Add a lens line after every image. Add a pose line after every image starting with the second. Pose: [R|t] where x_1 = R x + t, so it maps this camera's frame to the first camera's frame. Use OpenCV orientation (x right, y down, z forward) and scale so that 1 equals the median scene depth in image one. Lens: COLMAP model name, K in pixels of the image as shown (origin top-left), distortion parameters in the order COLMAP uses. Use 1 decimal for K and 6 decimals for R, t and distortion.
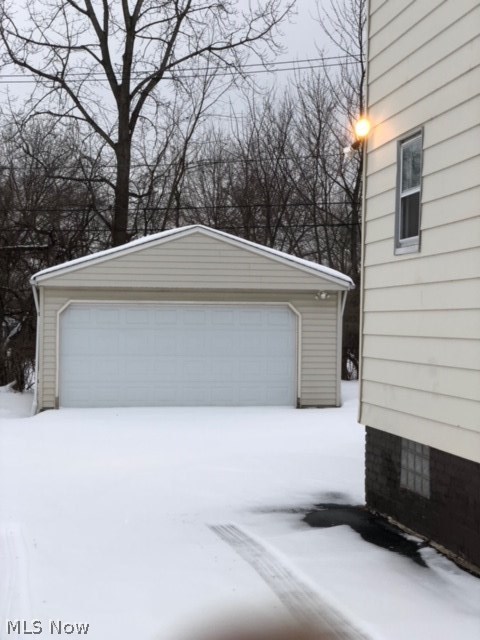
lens RADIAL K [[998.2, 0, 238.8], [0, 998.2, 323.9], [0, 0, 1]] dist [0.041421, 0.000000]
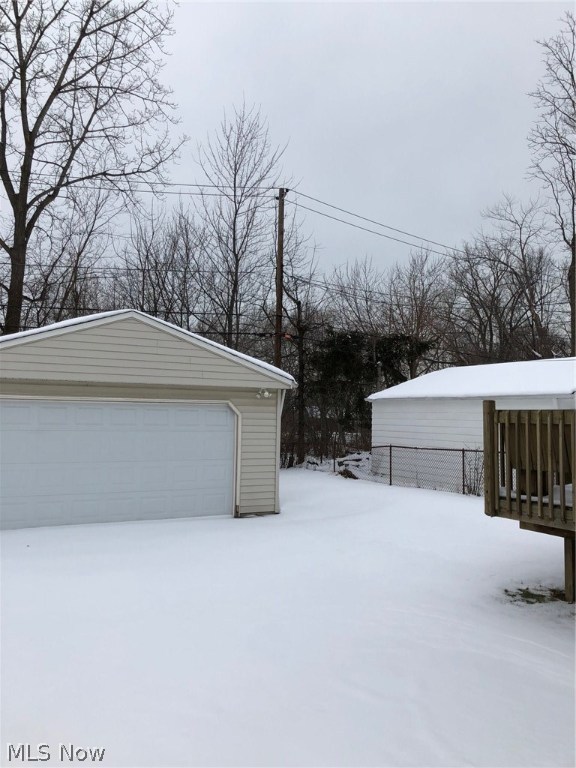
lens RADIAL K [[633.6, 0, 294.2], [0, 633.6, 375.3], [0, 0, 1]] dist [0.037026, -0.030601]
pose [[0.947739, 0.025500, 0.318027, -0.050192], [-0.006422, 0.998124, -0.060891, -0.006229], [-0.318983, 0.055667, 0.946124, 0.272308]]
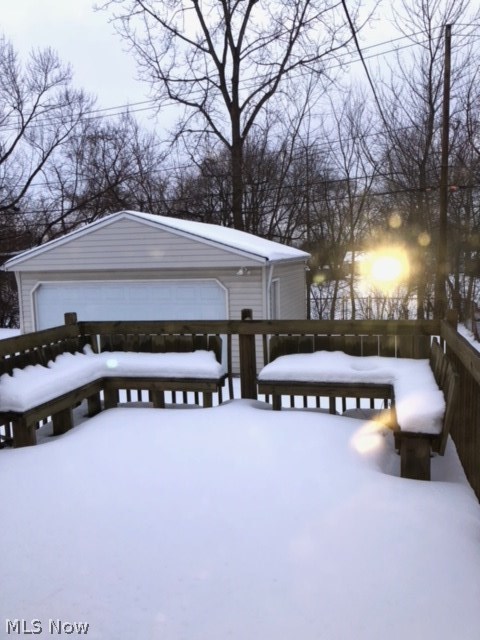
lens RADIAL K [[528.0, 0, 237.3], [0, 528.0, 316.4], [0, 0, 1]] dist [0.037026, -0.030601]
pose [[0.905732, 0.014378, -0.423606, 0.197924], [0.034977, 0.993480, 0.108507, -0.026485], [0.422404, -0.113095, 0.899324, 0.317381]]
